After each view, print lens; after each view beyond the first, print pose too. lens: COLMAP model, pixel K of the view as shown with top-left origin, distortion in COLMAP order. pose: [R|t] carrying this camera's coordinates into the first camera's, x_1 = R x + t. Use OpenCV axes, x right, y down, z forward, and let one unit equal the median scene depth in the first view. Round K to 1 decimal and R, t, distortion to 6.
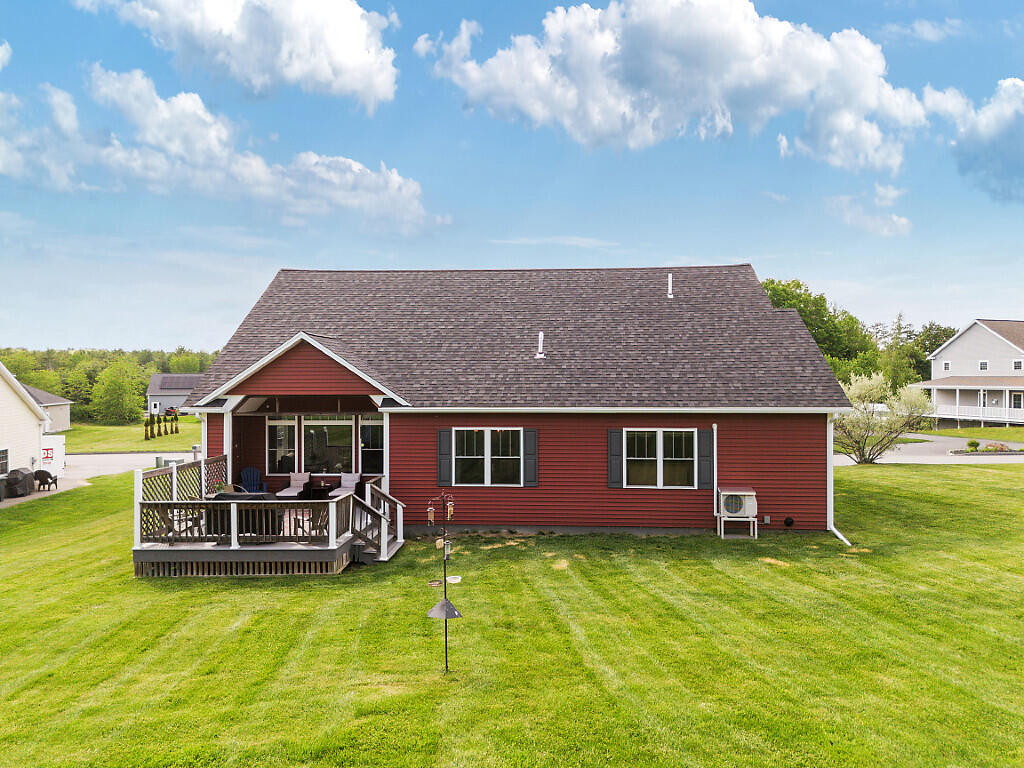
lens RADIAL K [[696.6, 0, 508.5], [0, 696.6, 414.4], [0, 0, 1]] dist [0.067207, -0.048715]
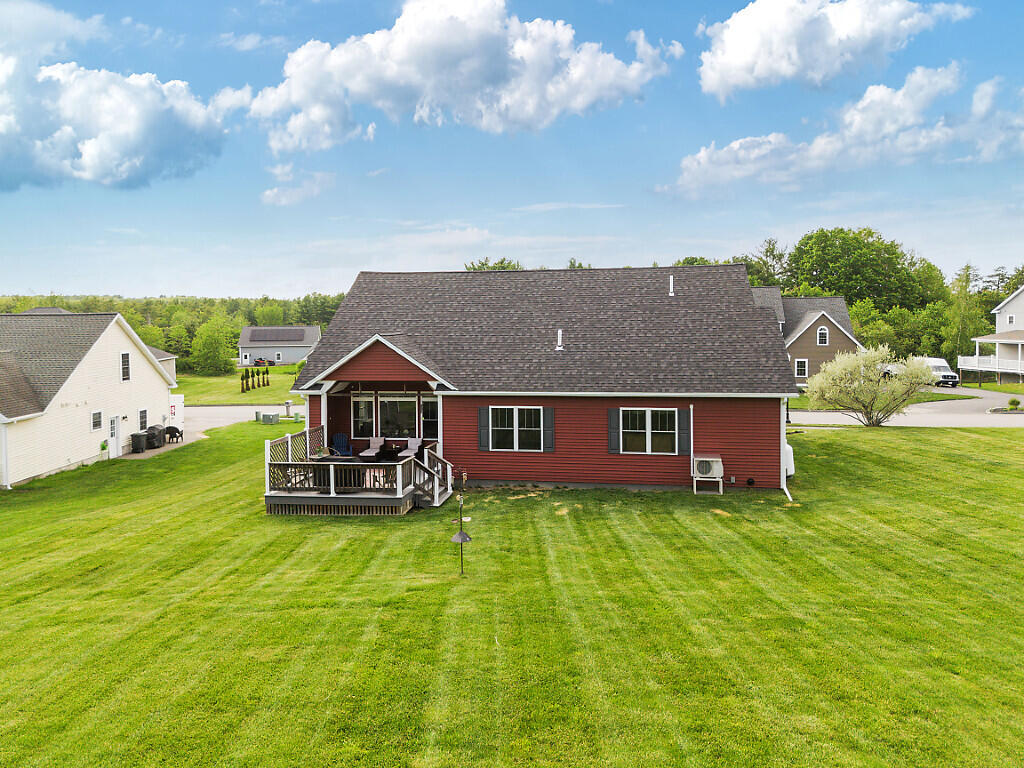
lens RADIAL K [[718.3, 0, 512.0], [0, 718.3, 384.0], [0, 0, 1]] dist [0.104903, -0.128373]
pose [[0.994477, -0.000048, -0.104956, 0.106489], [0.004222, 0.999209, 0.039547, -0.077798], [0.104871, -0.039772, 0.993690, -0.345836]]
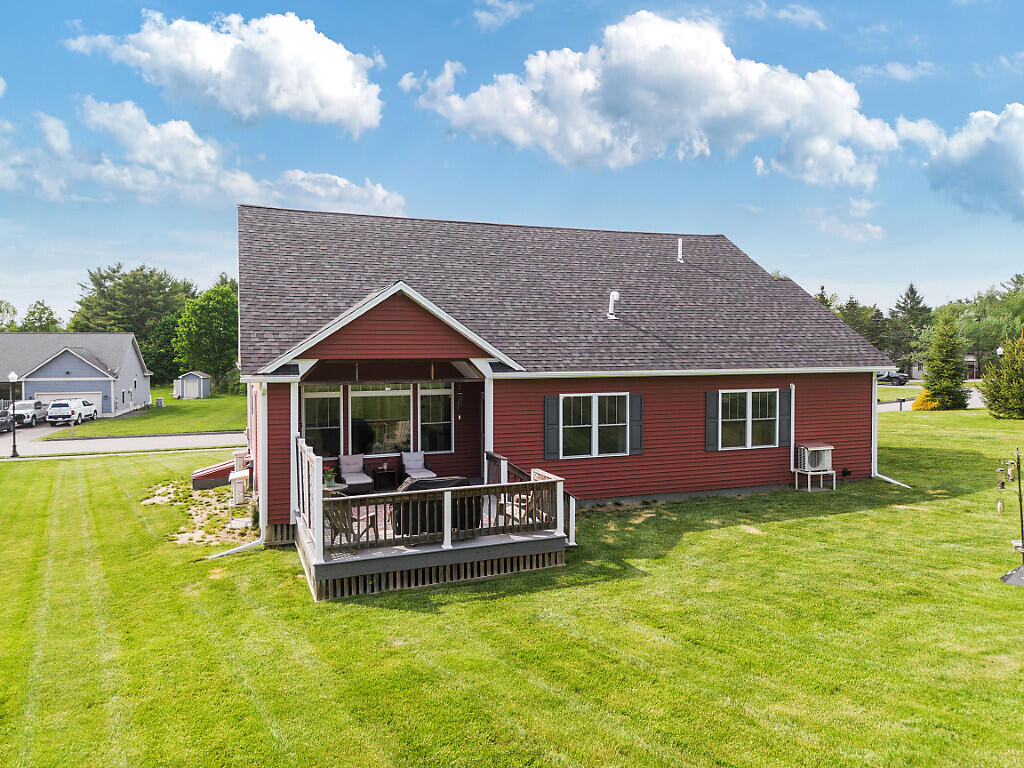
lens RADIAL K [[718.3, 0, 512.0], [0, 718.3, 384.0], [0, 0, 1]] dist [0.104903, -0.128373]
pose [[0.913870, -0.019898, 0.405518, -0.528224], [0.021190, 0.999775, 0.001304, 0.003385], [-0.405453, 0.007402, 0.914086, 0.176307]]
